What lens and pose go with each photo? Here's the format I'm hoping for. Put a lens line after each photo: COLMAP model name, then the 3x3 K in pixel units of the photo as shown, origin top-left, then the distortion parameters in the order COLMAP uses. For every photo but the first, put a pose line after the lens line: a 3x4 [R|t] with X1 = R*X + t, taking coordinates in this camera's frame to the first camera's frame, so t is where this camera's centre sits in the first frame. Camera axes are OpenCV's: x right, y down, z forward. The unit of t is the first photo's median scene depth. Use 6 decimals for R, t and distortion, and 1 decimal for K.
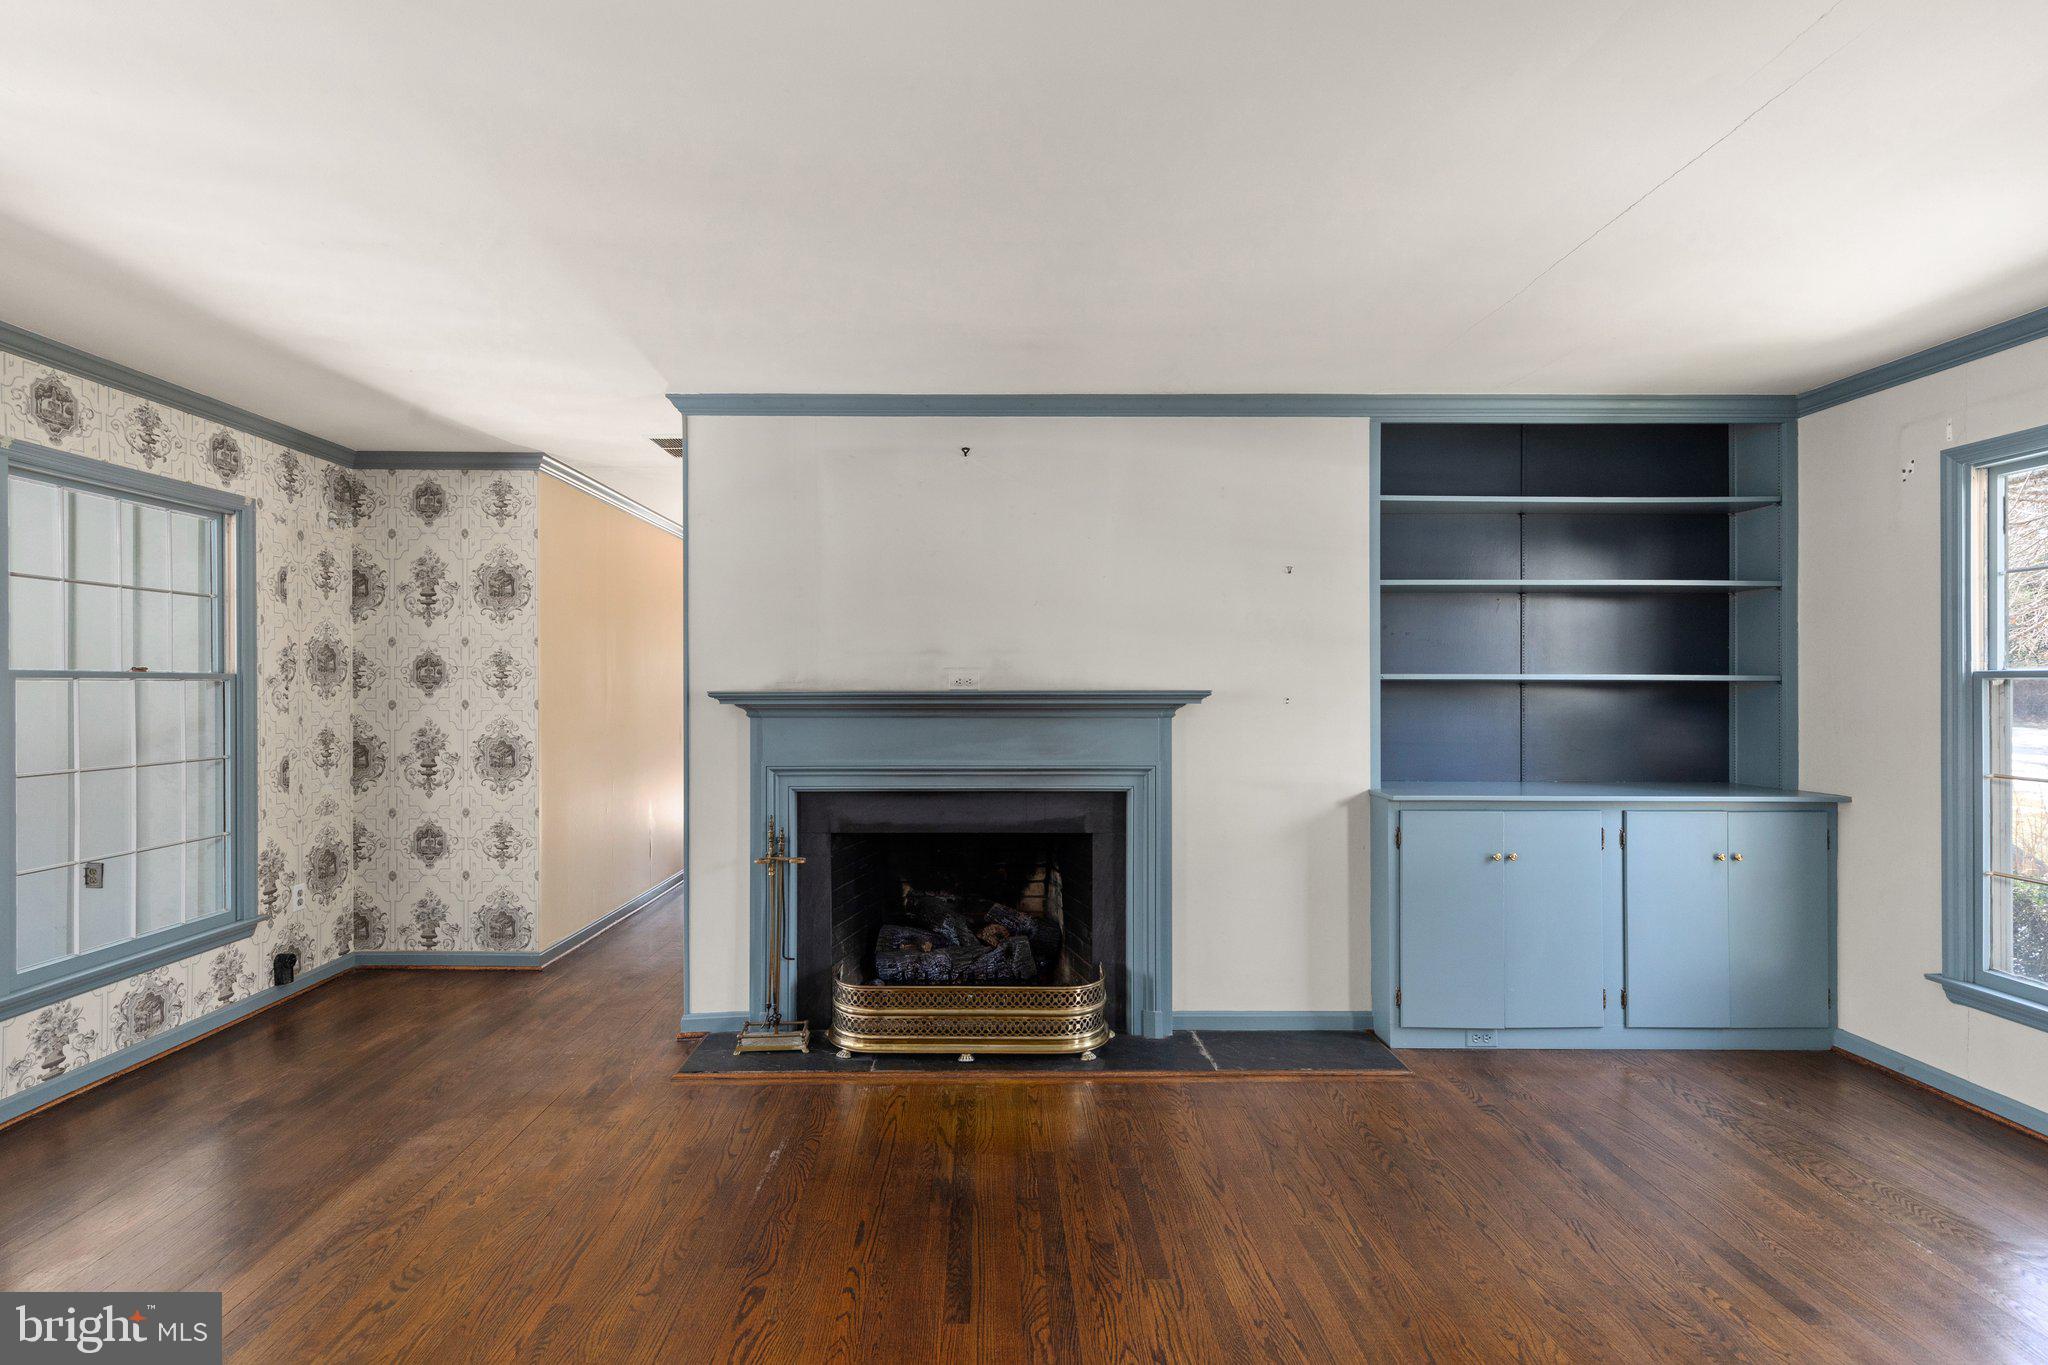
lens RADIAL K [[928.8, 0, 1012.0], [0, 928.8, 688.7], [0, 0, 1]] dist [0.005763, -0.000079]
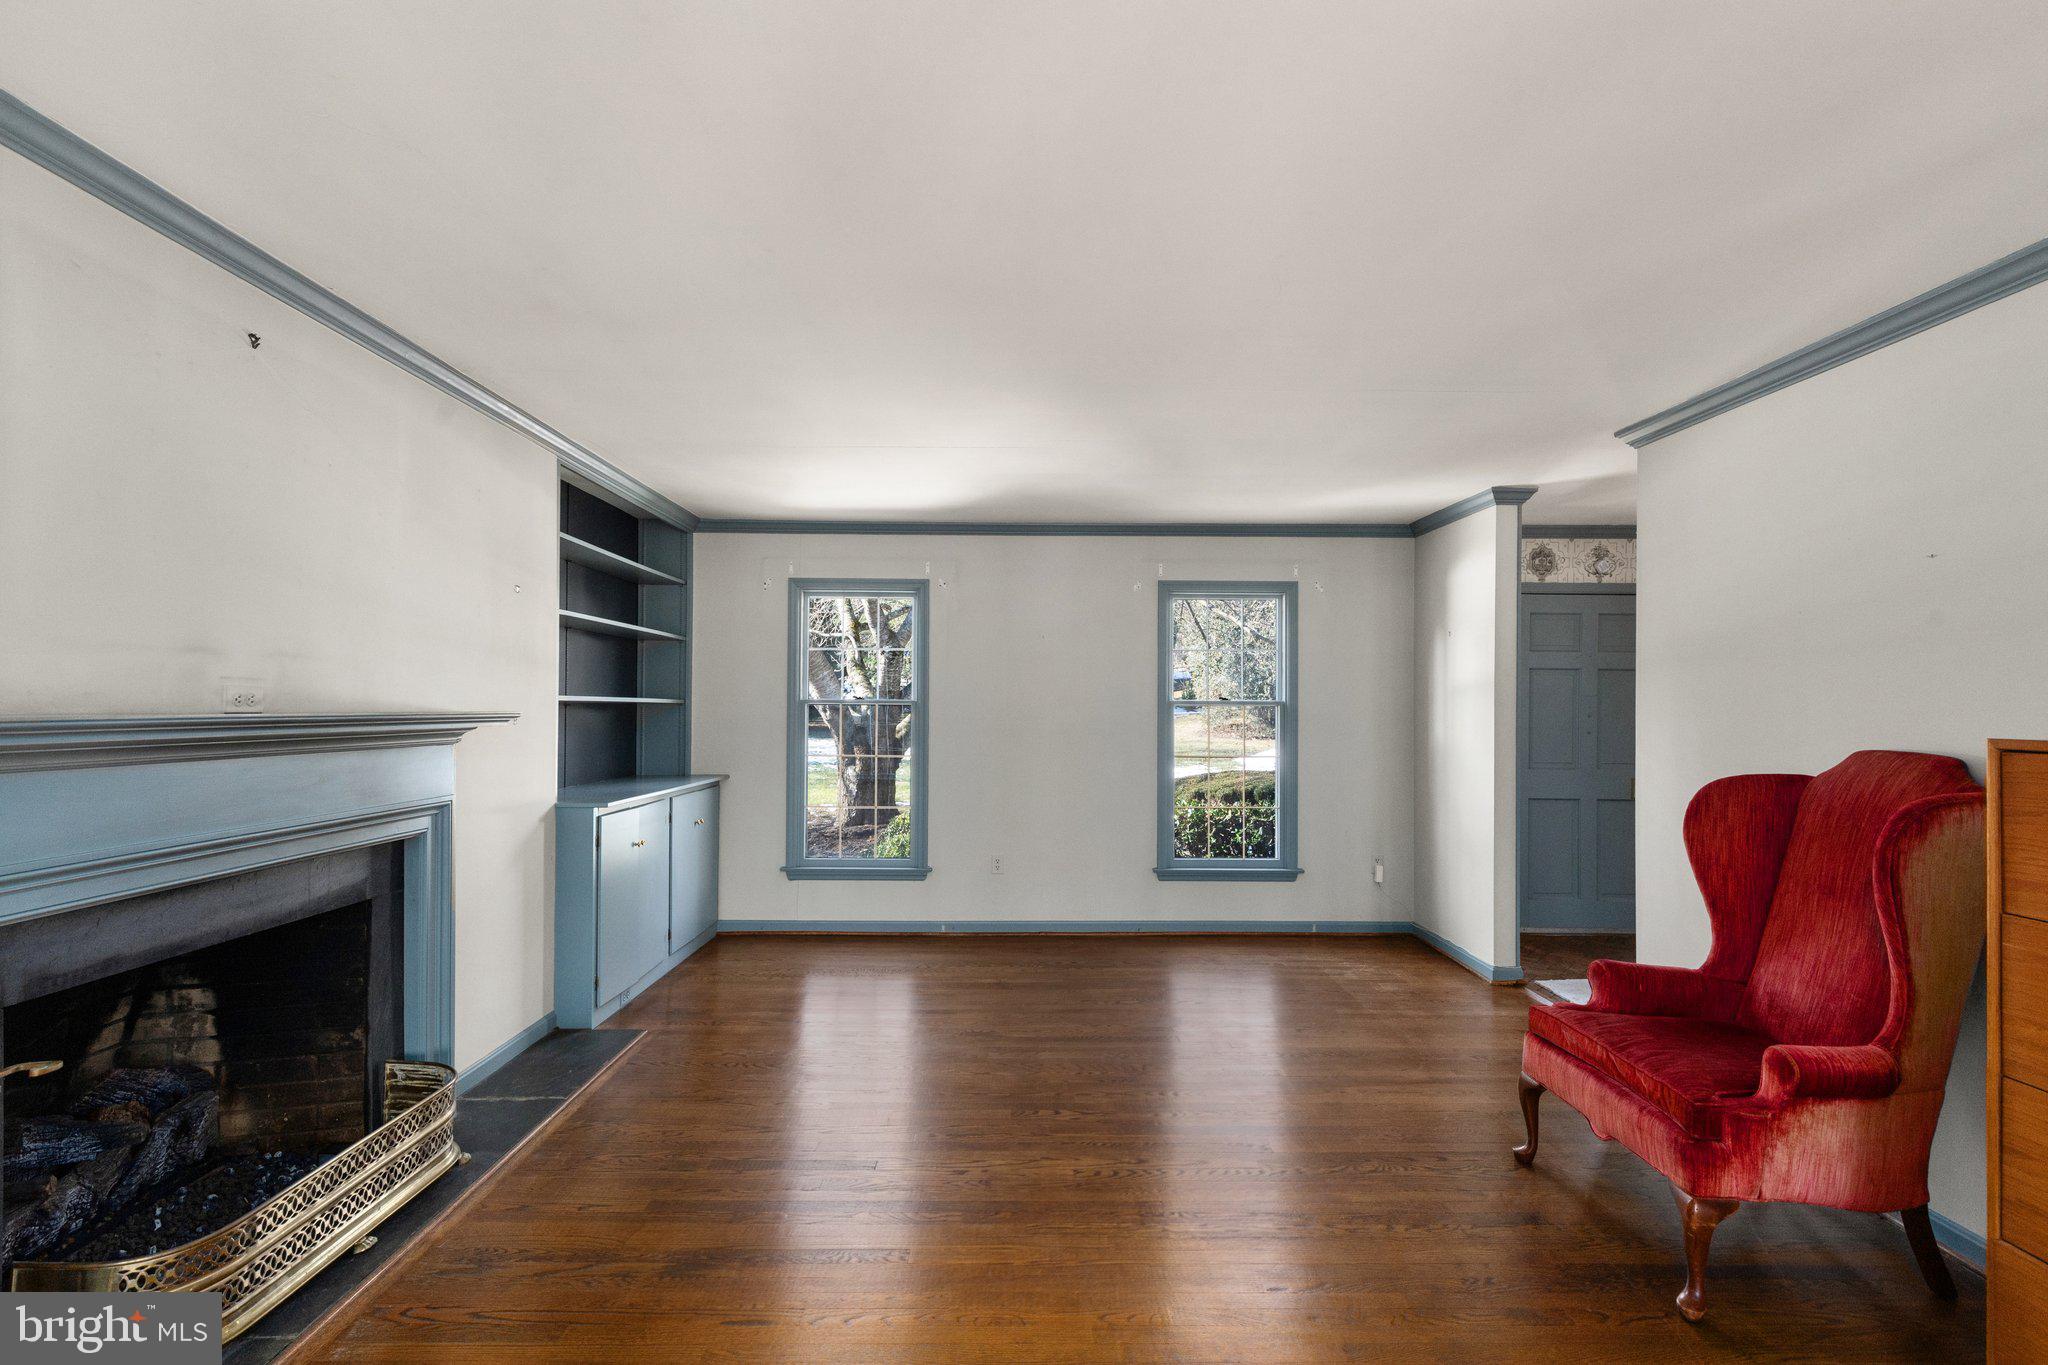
lens RADIAL K [[928.8, 0, 984.0], [0, 928.8, 698.6], [0, 0, 1]] dist [0.005763, -0.000079]
pose [[0.030181, 0.009737, 0.999497, -0.641192], [-0.002680, 0.999950, -0.009661, -0.003204], [-0.999541, -0.002387, 0.030206, 0.451729]]
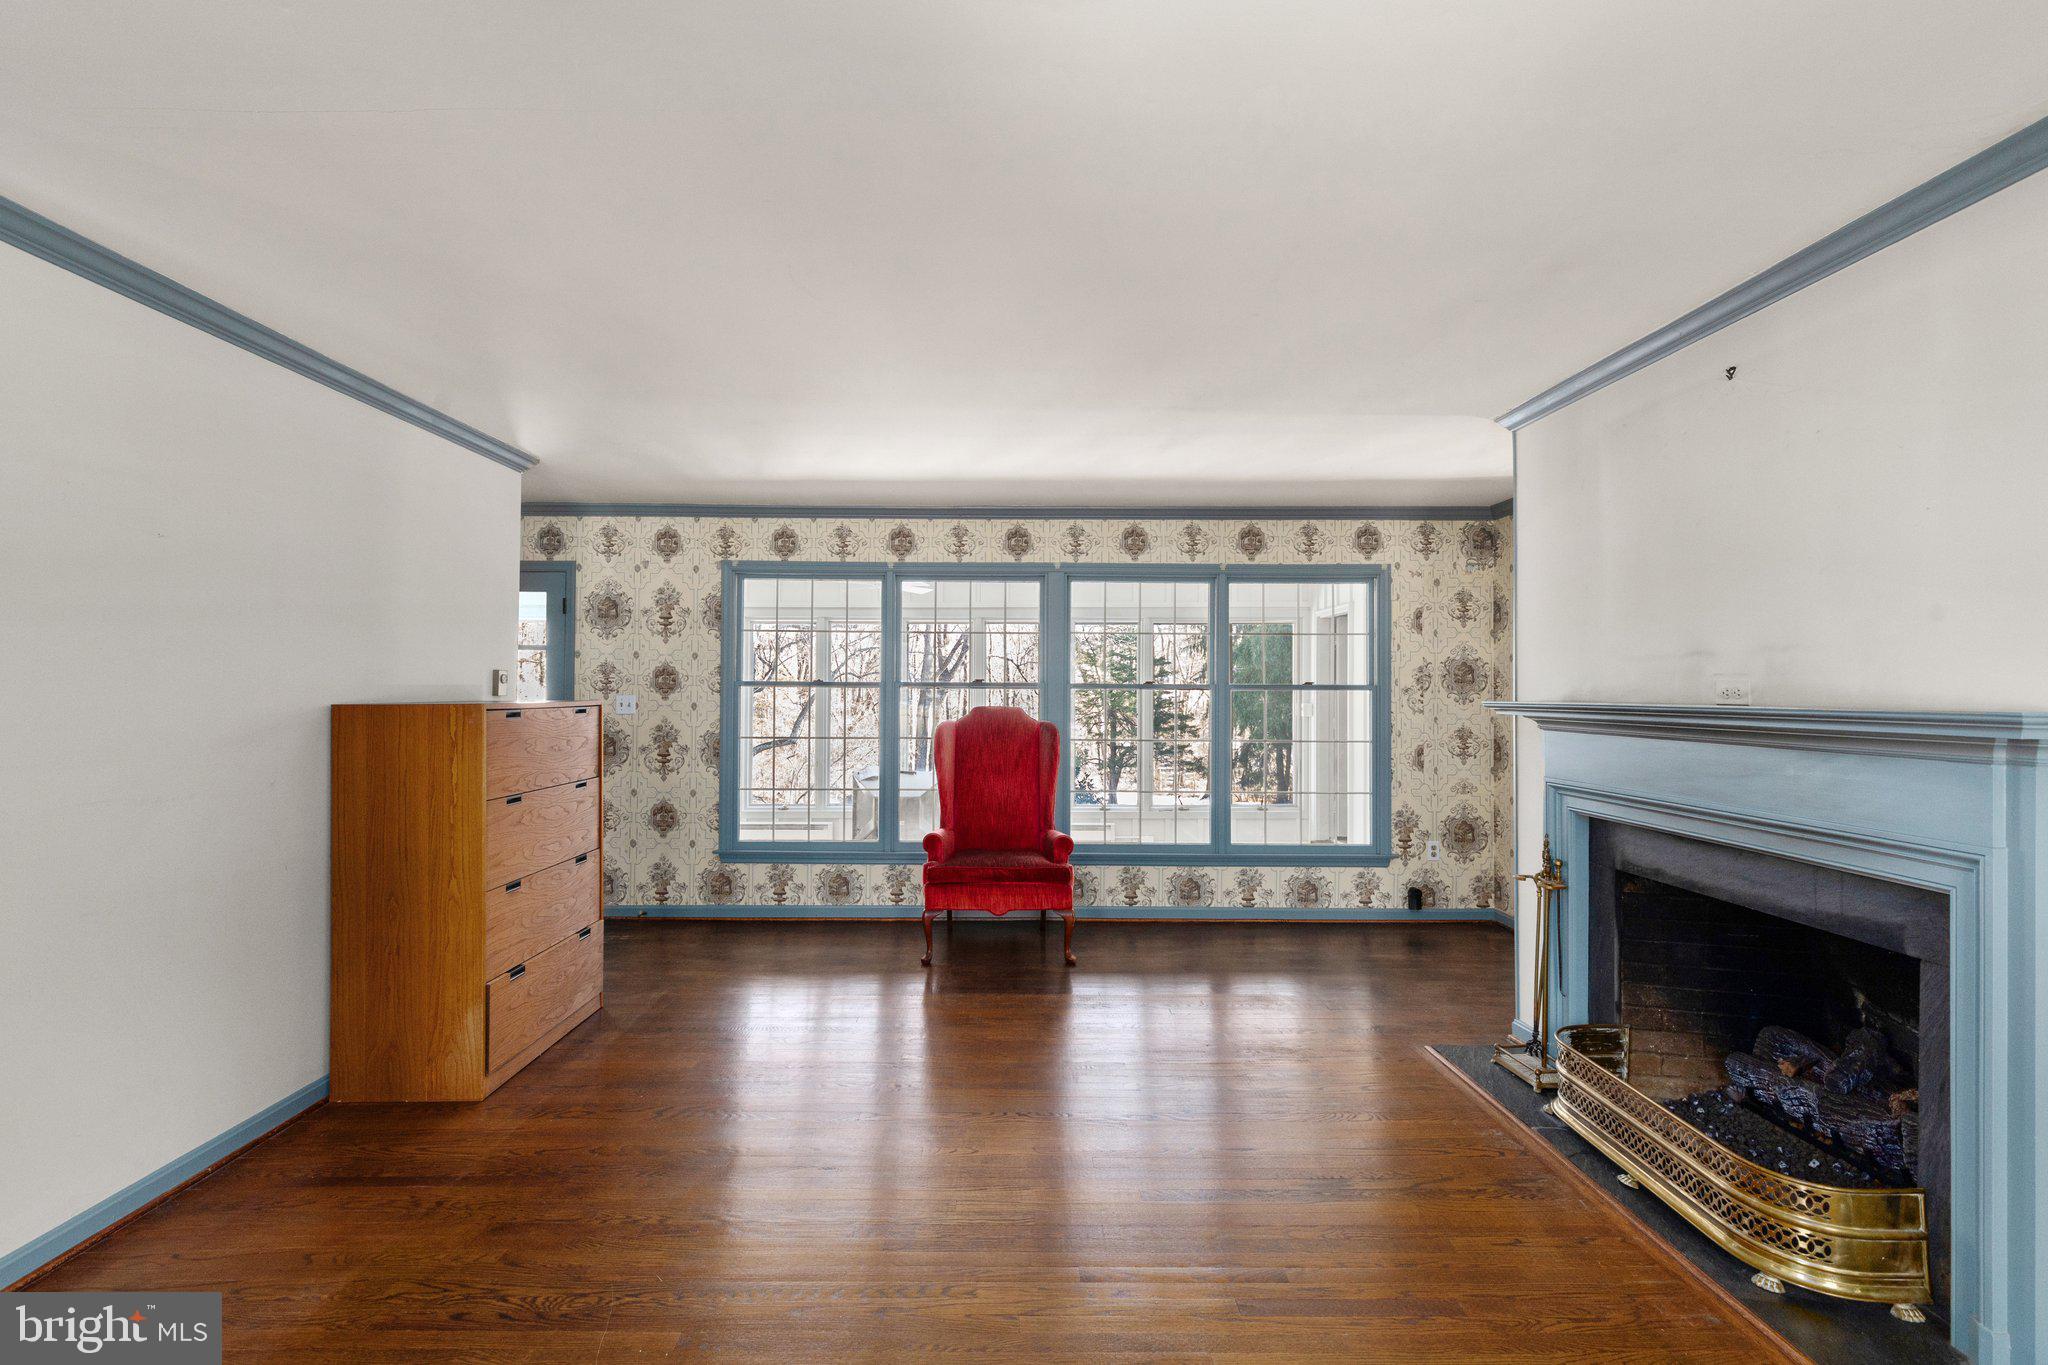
lens RADIAL K [[928.8, 0, 1018.6], [0, 928.8, 682.9], [0, 0, 1]] dist [0.005763, -0.000079]
pose [[0.010266, -0.006638, -0.999925, 0.631268], [-0.008368, 0.999942, -0.006724, -0.005561], [0.999912, 0.008437, 0.010210, 0.420163]]
